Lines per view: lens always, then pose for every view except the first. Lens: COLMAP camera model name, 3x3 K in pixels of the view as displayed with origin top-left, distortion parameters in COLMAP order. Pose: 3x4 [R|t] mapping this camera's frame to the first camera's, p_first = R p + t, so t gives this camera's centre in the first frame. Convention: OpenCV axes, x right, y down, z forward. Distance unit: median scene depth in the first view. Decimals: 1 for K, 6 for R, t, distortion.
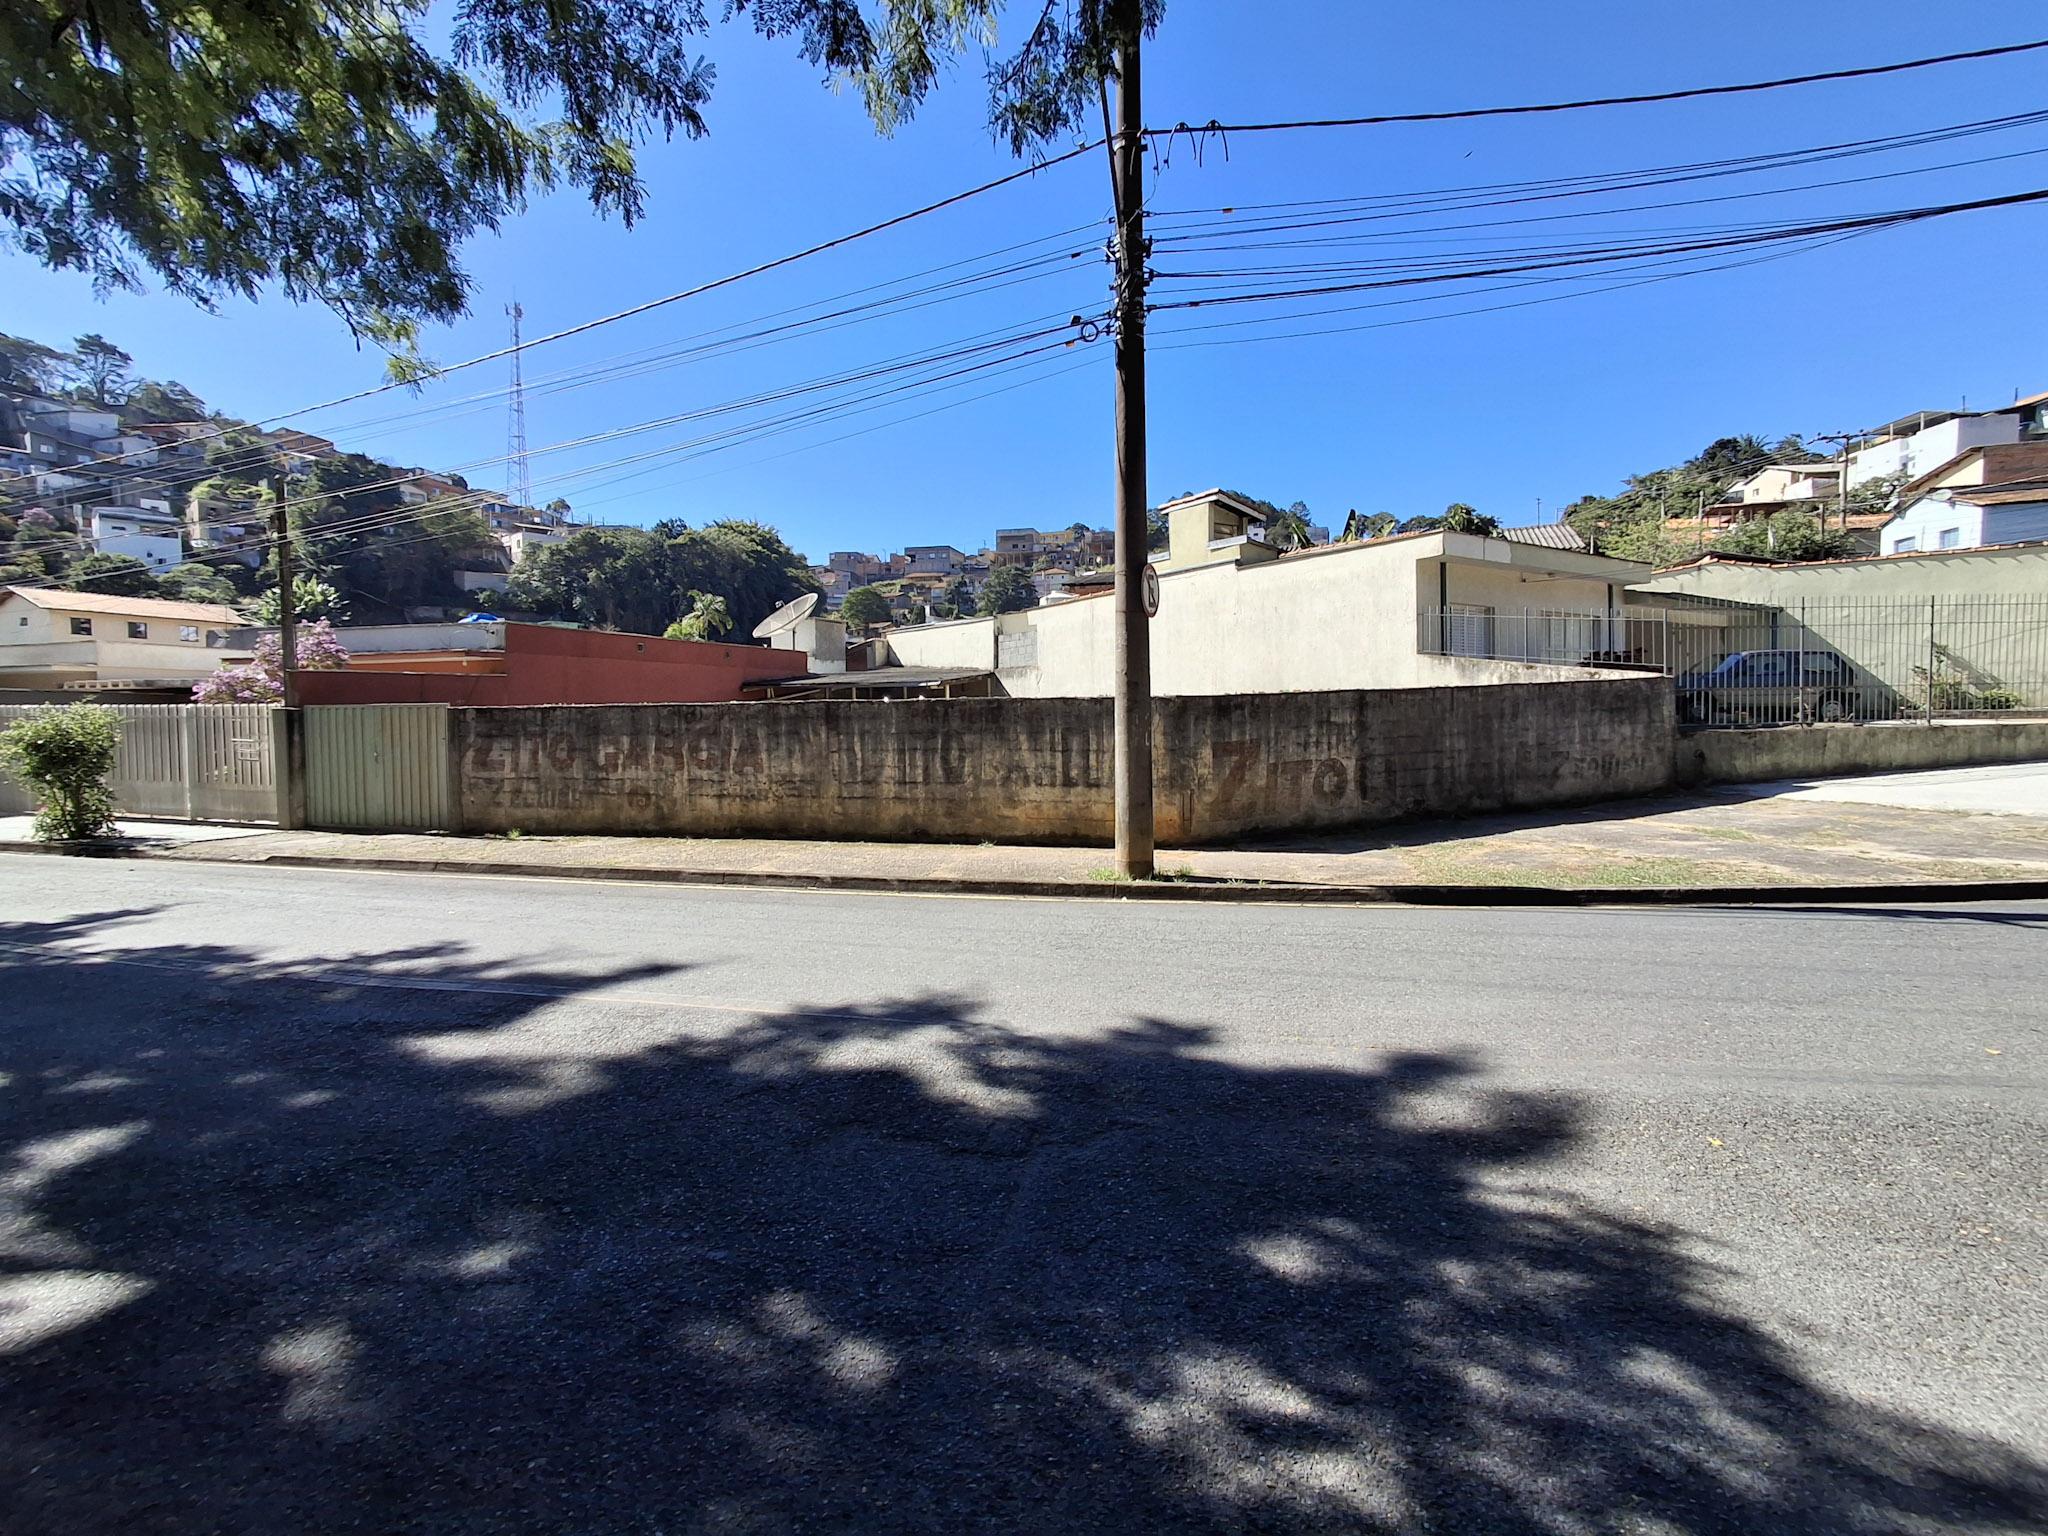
lens RADIAL K [[935.5, 0, 1040.9], [0, 935.5, 765.7], [0, 0, 1]] dist [0.002151, 0.005622]
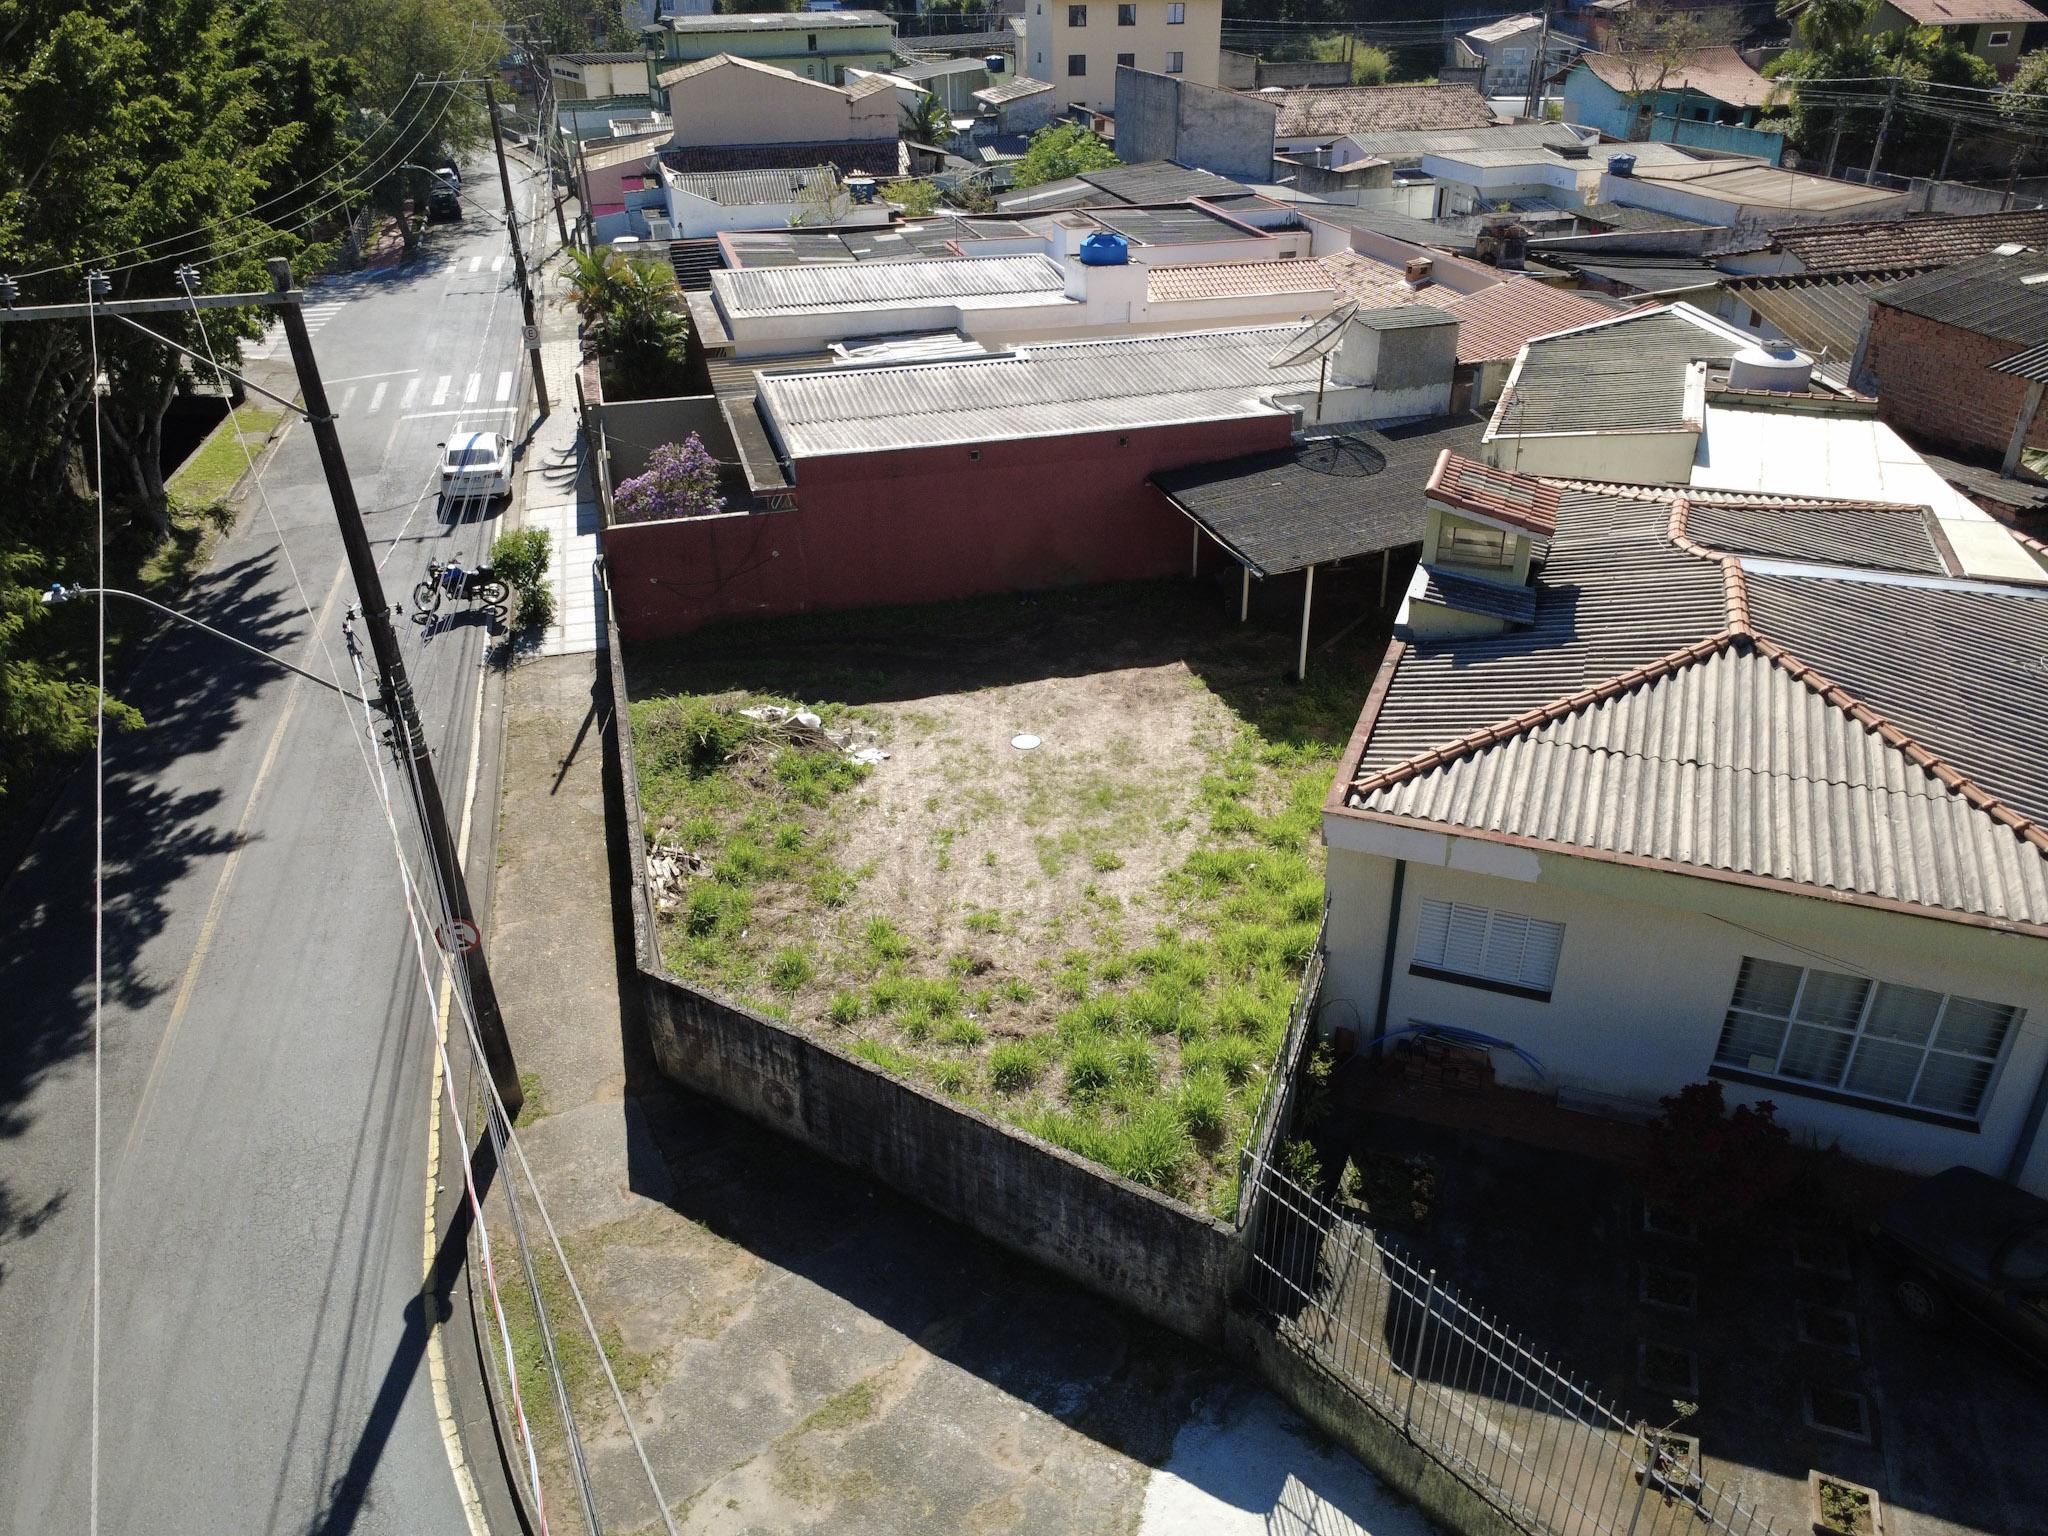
lens RADIAL K [[1489.9, 0, 1044.0], [0, 1489.9, 789.4], [0, 0, 1]] dist [0.015377, -0.006077]
pose [[0.569490, 0.415977, -0.708974, 1.237342], [-0.050518, 0.878582, 0.474912, -0.878172], [0.820444, -0.234642, 0.521358, 0.428135]]
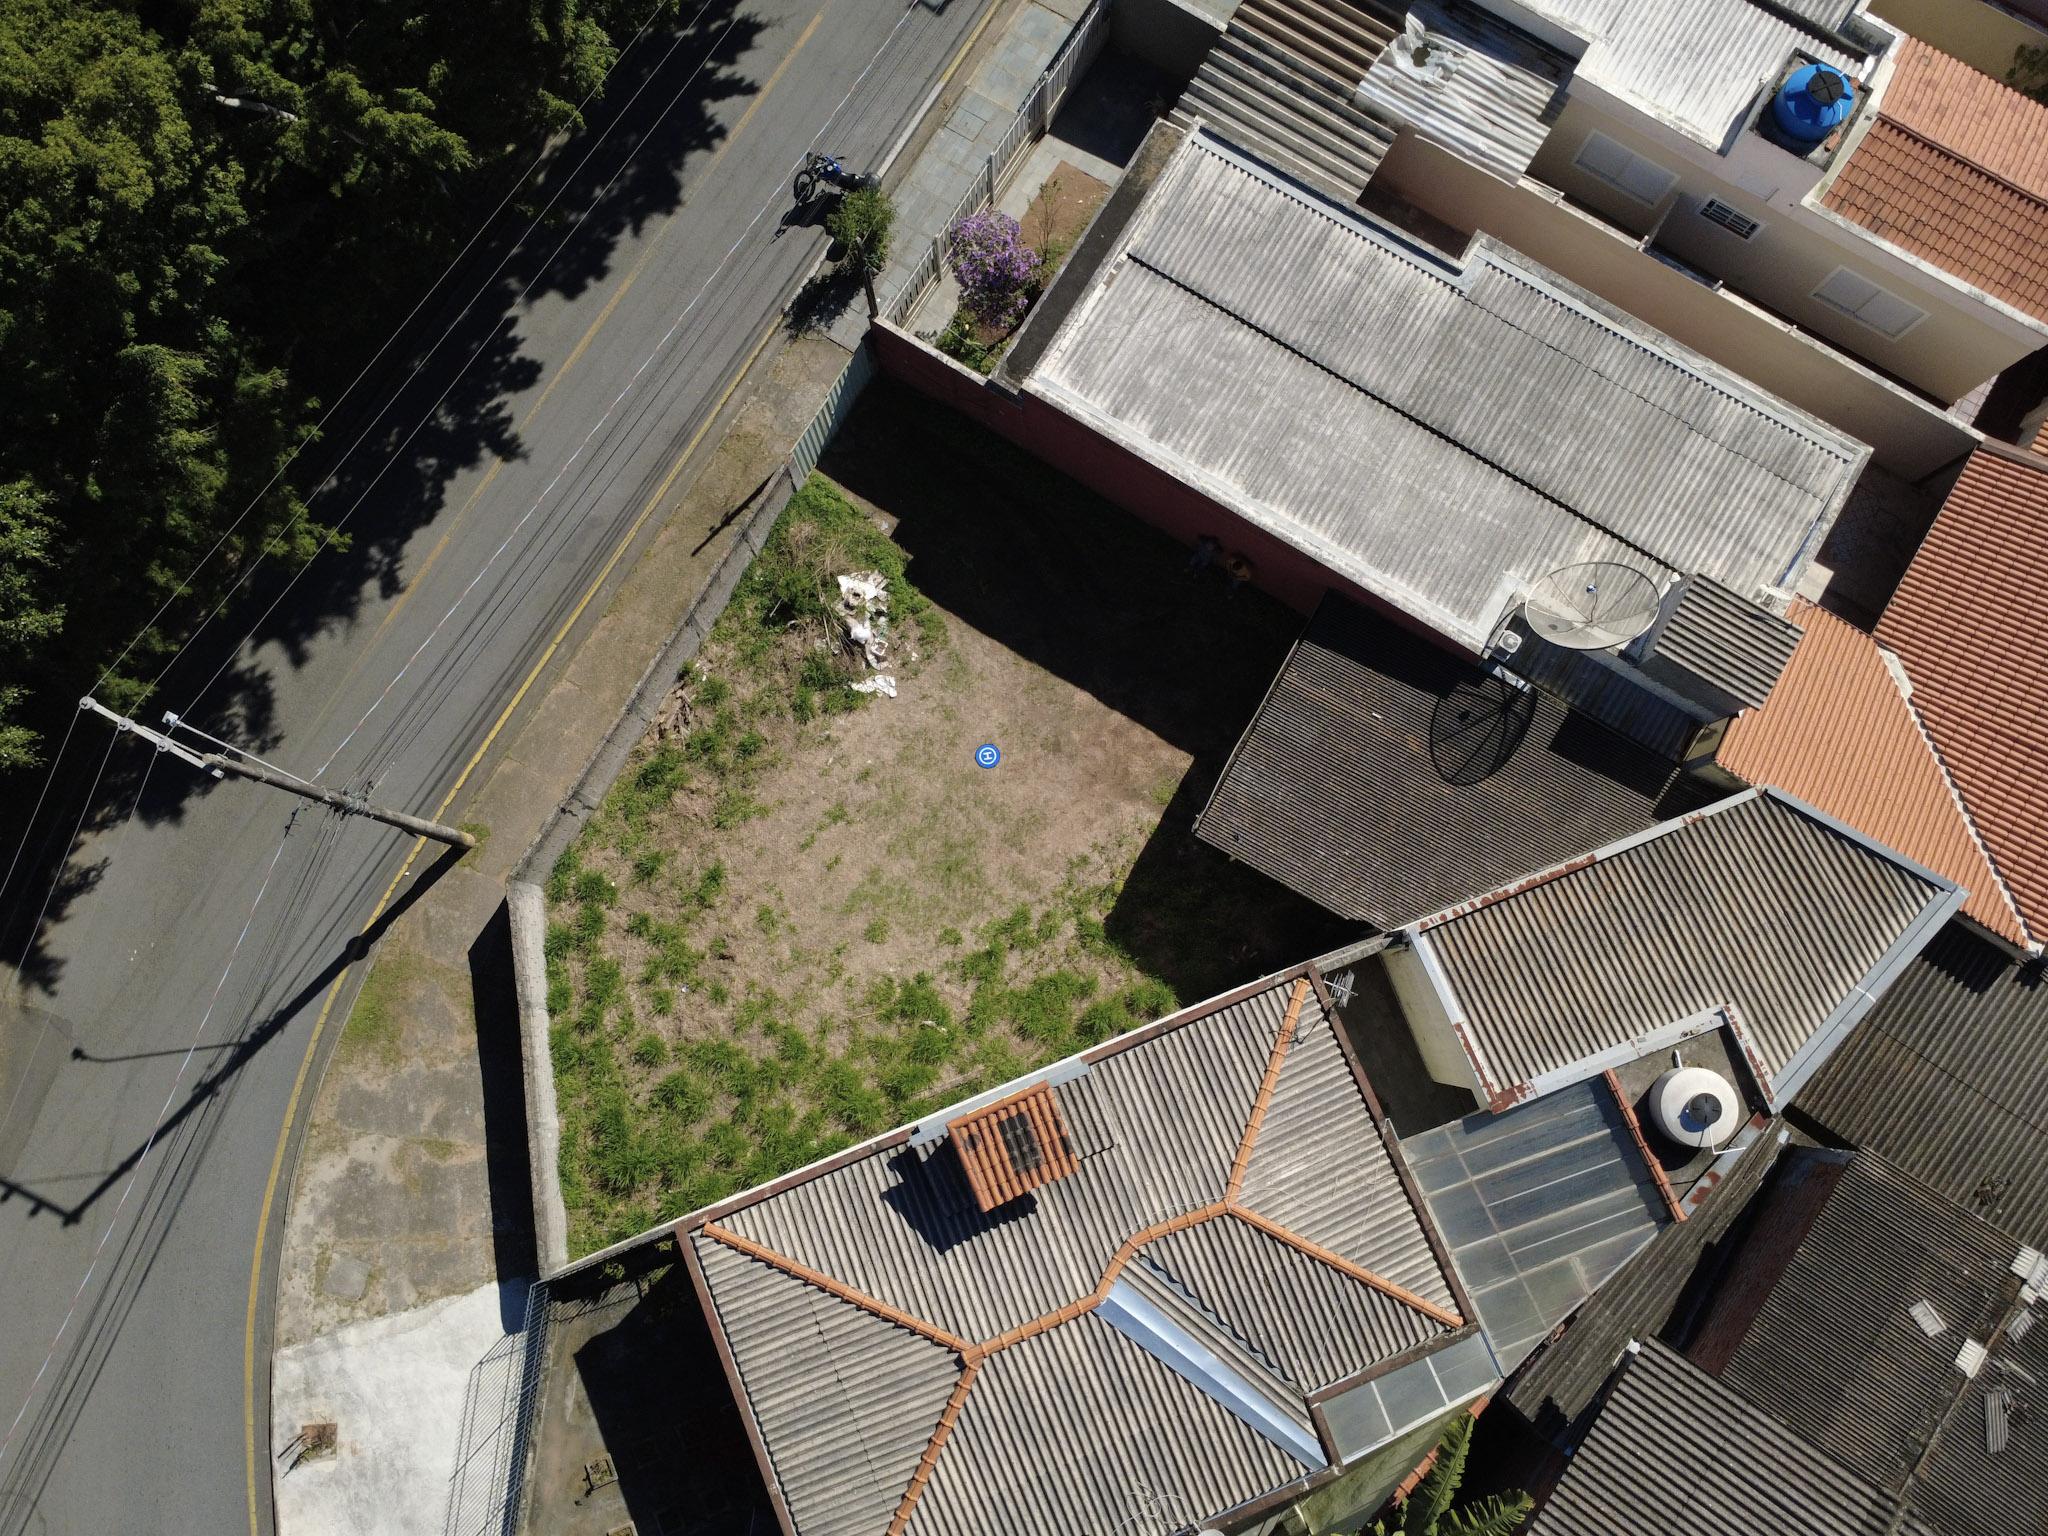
lens RADIAL K [[1489.9, 0, 1020.5], [0, 1489.9, 765.5], [0, 0, 1]] dist [0.015377, -0.006077]
pose [[-0.218646, 0.965359, -0.142393, 0.098772], [-0.049197, 0.134833, 0.989646, -2.484837], [0.974563, 0.223387, 0.018012, 1.515433]]
